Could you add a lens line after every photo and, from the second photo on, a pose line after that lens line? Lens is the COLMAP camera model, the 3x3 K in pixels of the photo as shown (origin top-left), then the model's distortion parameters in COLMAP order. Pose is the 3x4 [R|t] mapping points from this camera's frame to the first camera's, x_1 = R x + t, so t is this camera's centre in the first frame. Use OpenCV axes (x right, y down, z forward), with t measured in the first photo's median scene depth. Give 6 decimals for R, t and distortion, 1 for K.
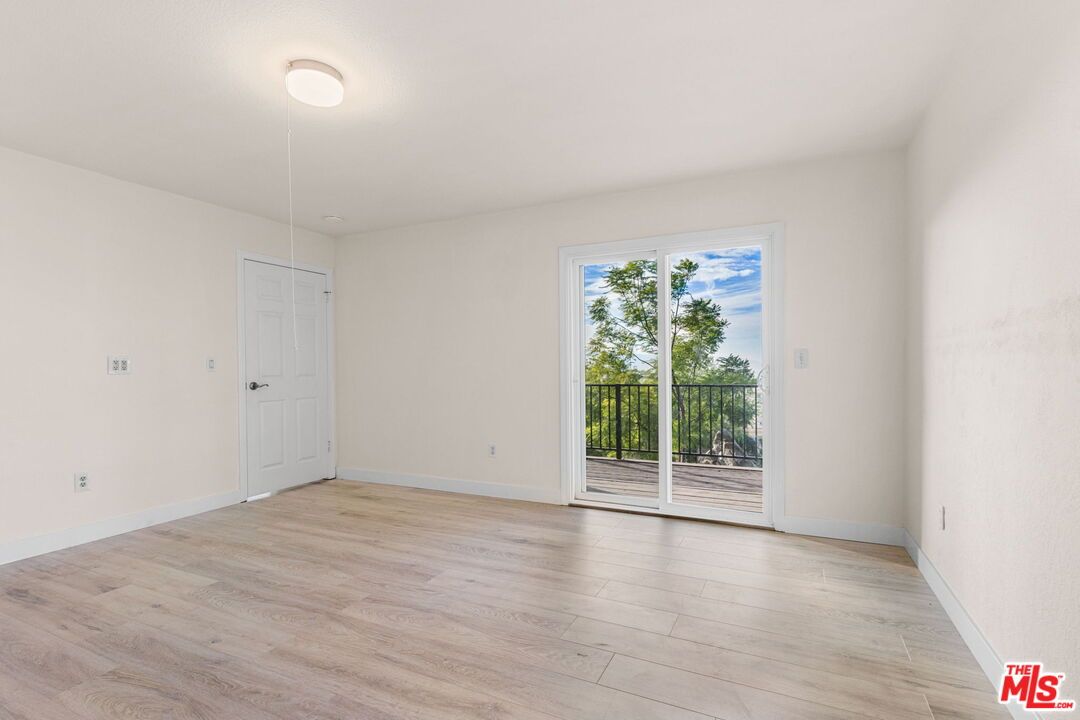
lens RADIAL K [[499.2, 0, 543.7], [0, 499.2, 352.7], [0, 0, 1]] dist [0.000562, -0.000034]
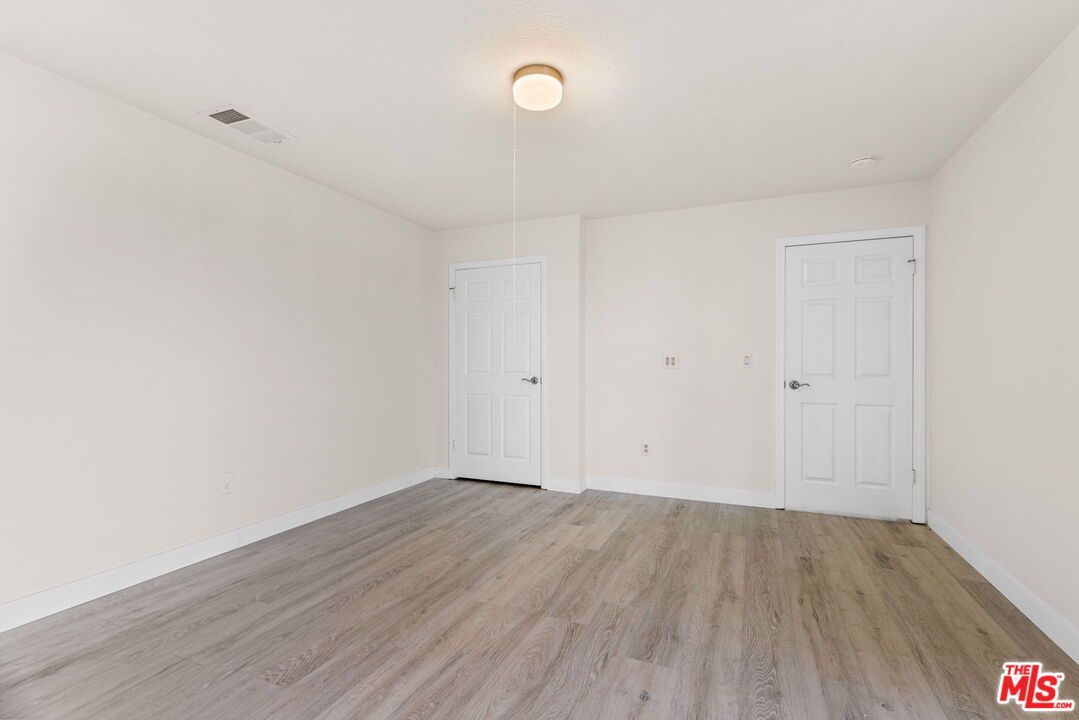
lens RADIAL K [[498.8, 0, 543.2], [0, 498.8, 352.8], [0, 0, 1]] dist [0.000562, -0.000034]
pose [[0.051202, -0.009036, -0.998647, 0.401273], [0.017941, 0.999806, -0.008127, 0.009103], [0.998527, -0.017501, 0.051354, 0.674610]]
